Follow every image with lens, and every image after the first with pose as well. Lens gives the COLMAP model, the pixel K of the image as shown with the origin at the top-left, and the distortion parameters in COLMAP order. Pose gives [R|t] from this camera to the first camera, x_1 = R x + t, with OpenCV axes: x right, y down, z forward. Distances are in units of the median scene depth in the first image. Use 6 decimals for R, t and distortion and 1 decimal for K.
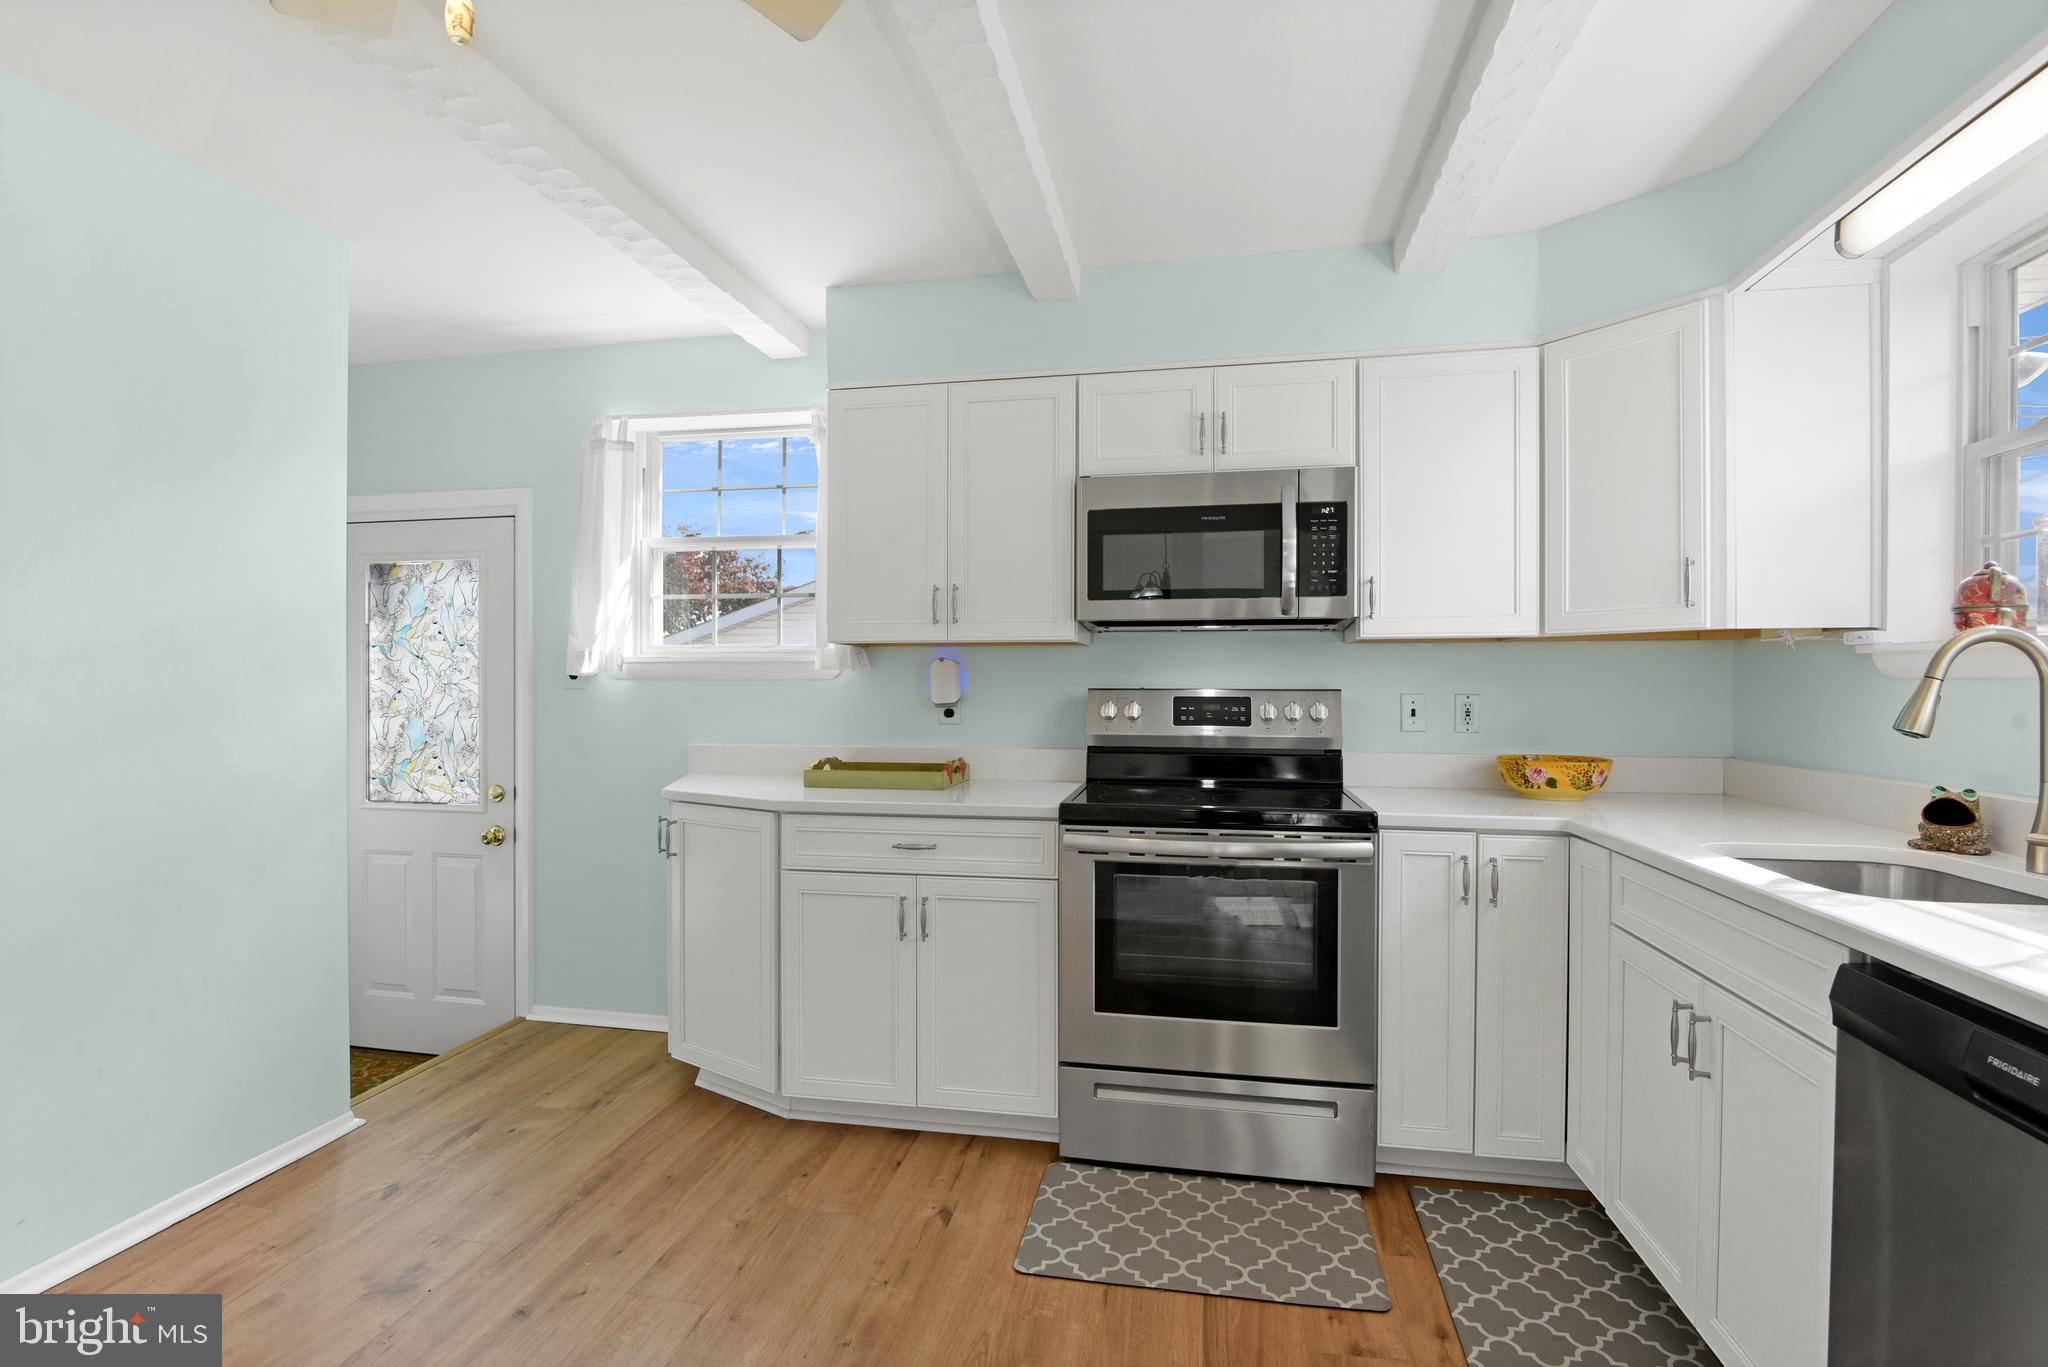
lens RADIAL K [[955.9, 0, 1032.4], [0, 955.9, 679.2], [0, 0, 1]] dist [-0.020871, 0.000101]
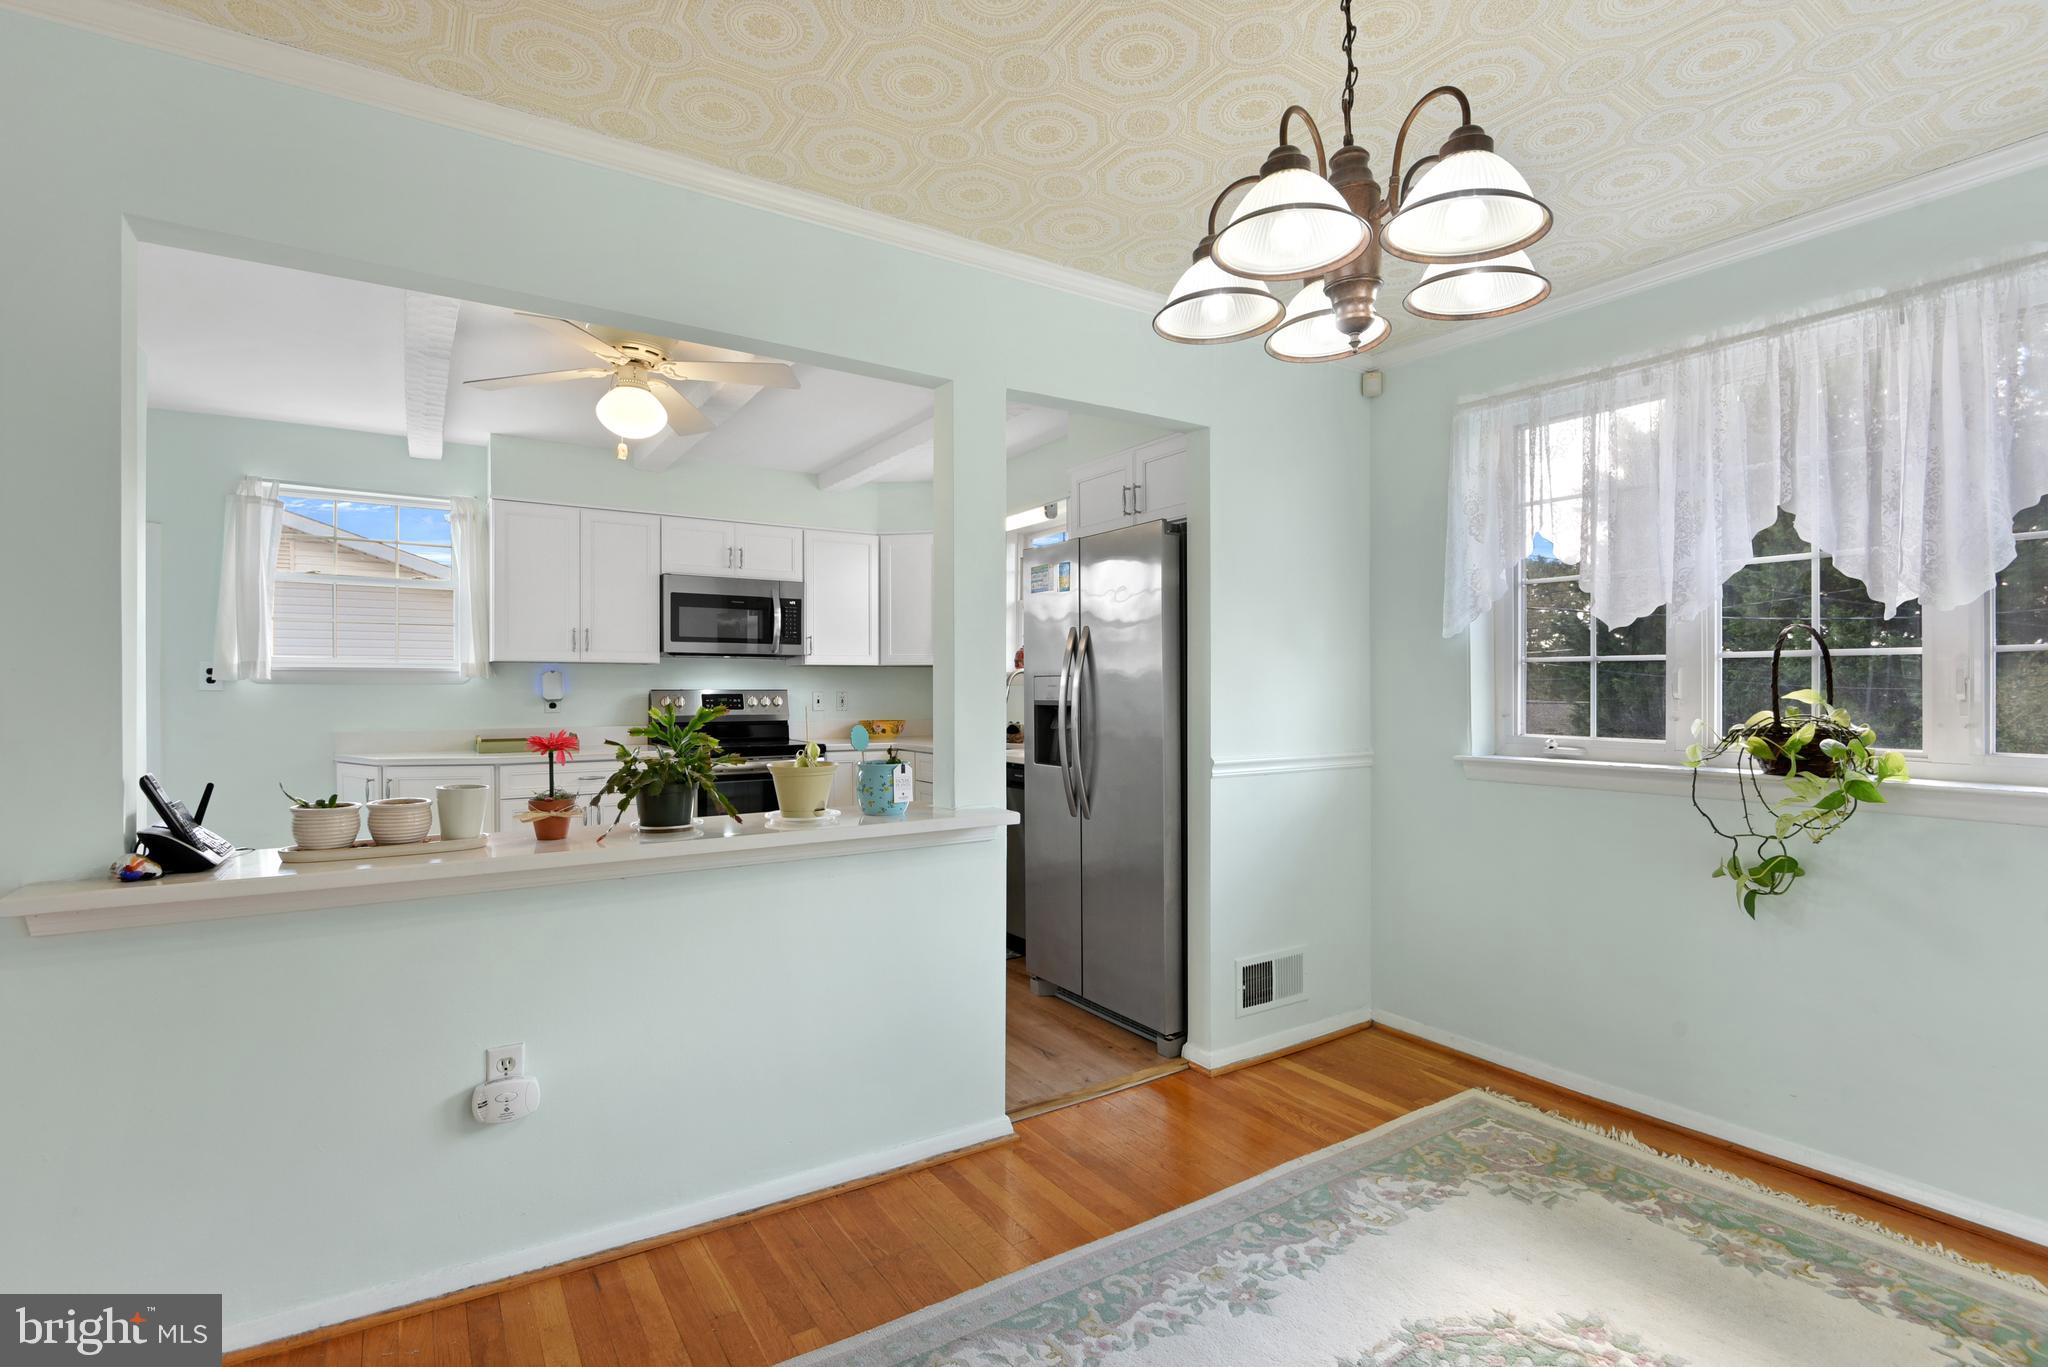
lens RADIAL K [[943.1, 0, 1018.1], [0, 943.1, 685.5], [0, 0, 1]] dist [0.002417, -0.014422]
pose [[0.720245, 0.001949, 0.693717, -0.719833], [-0.000524, 0.999997, -0.002265, 0.006139], [-0.693720, 0.001267, 0.720244, -0.770014]]
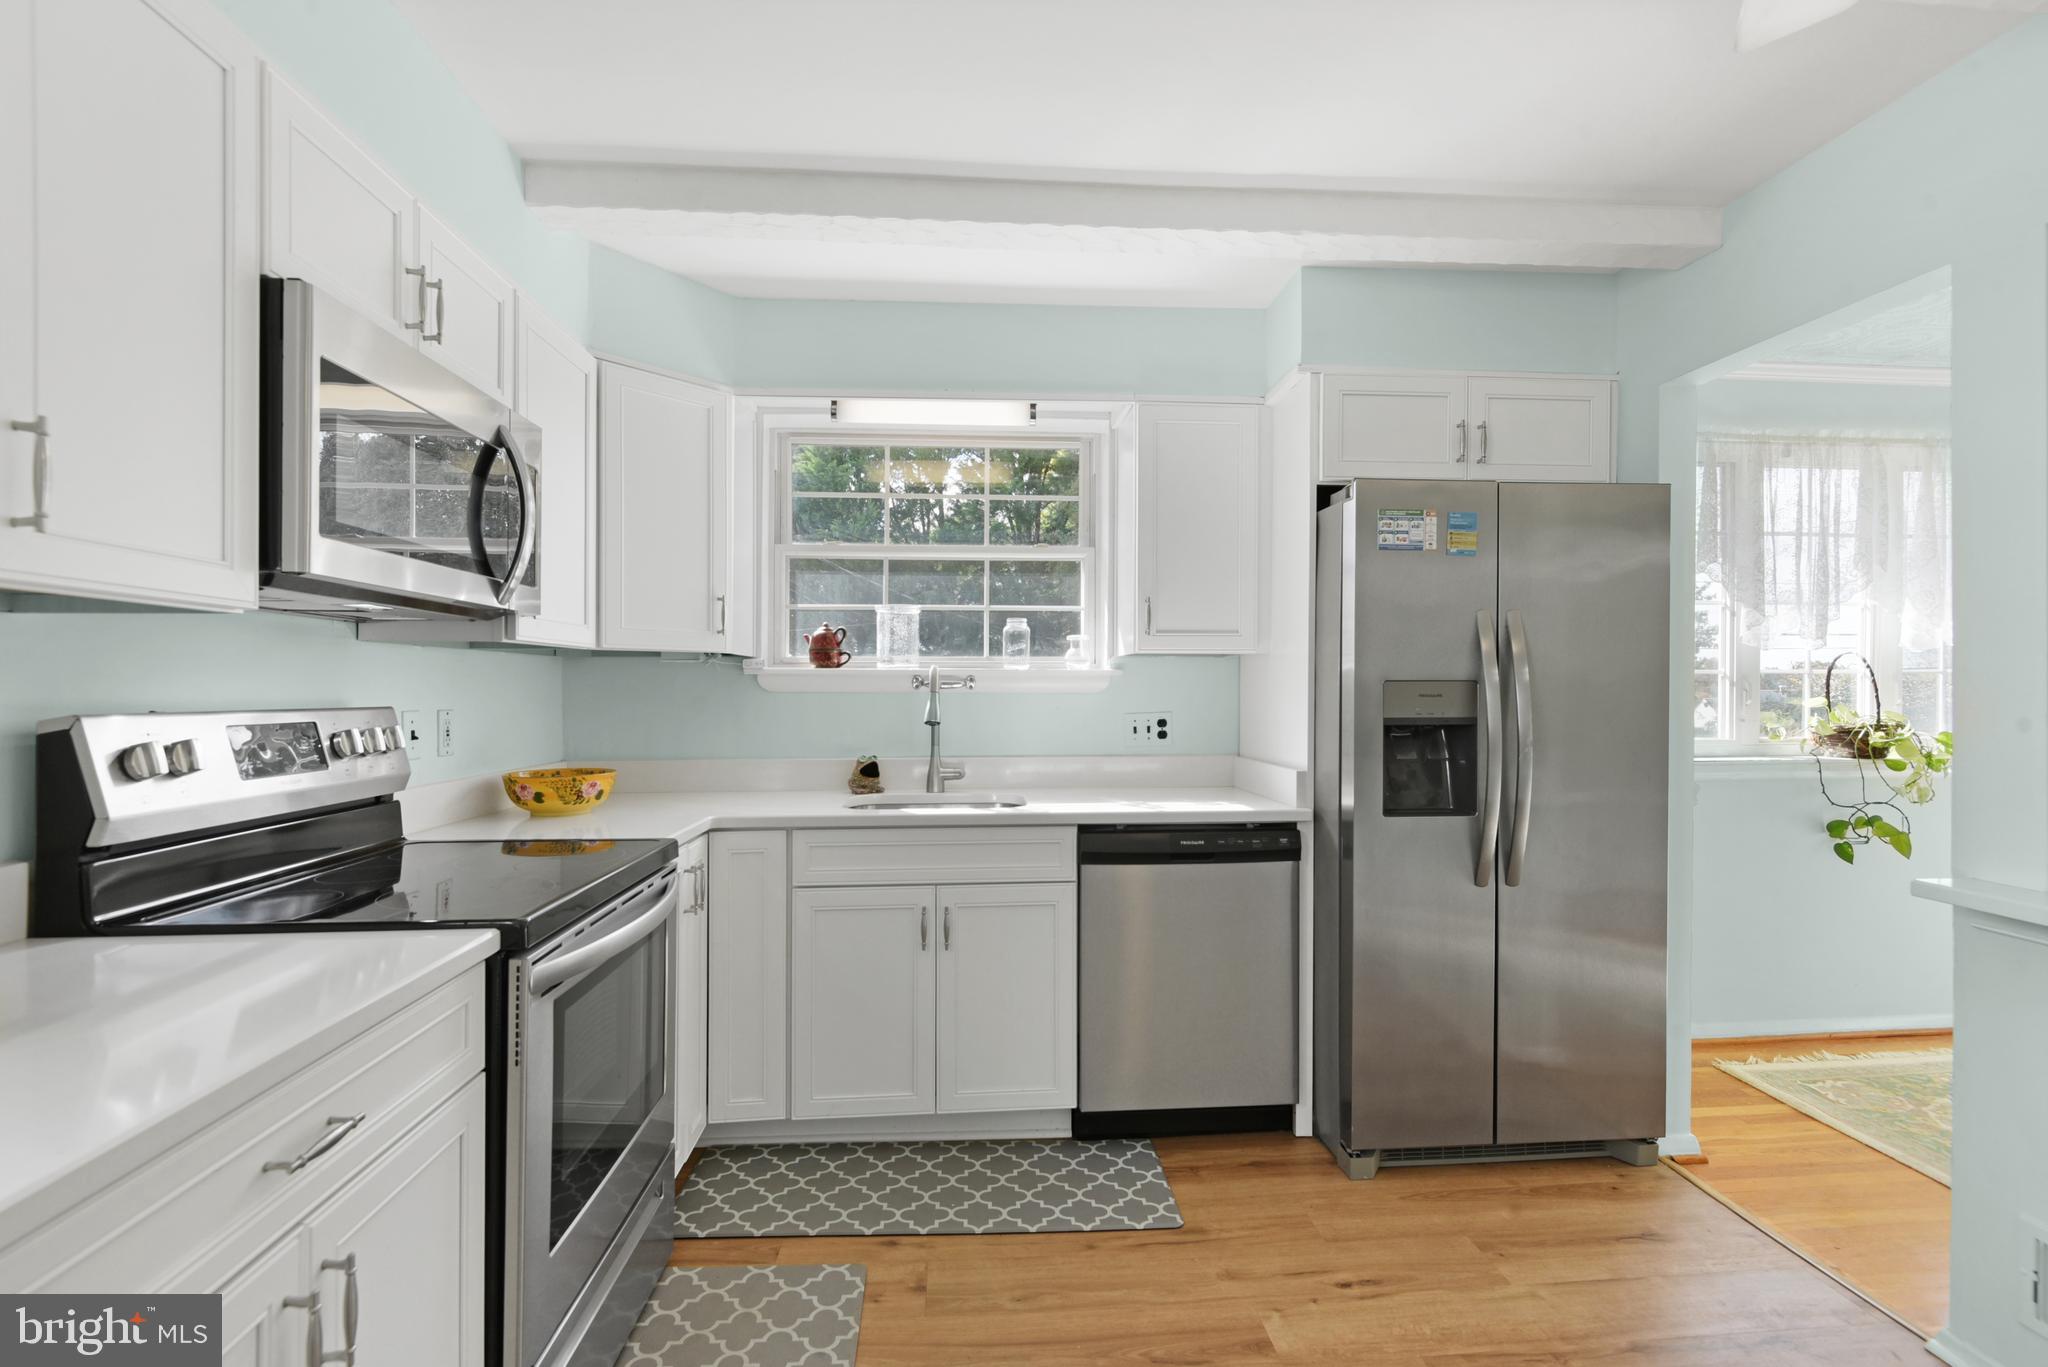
lens RADIAL K [[943.1, 0, 1018.1], [0, 943.1, 685.5], [0, 0, 1]] dist [0.002417, -0.014422]
pose [[-0.246498, 0.008243, 0.969108, -0.514900], [0.001424, 0.999966, -0.008144, 0.000741], [-0.969142, -0.000628, -0.246501, 0.767978]]
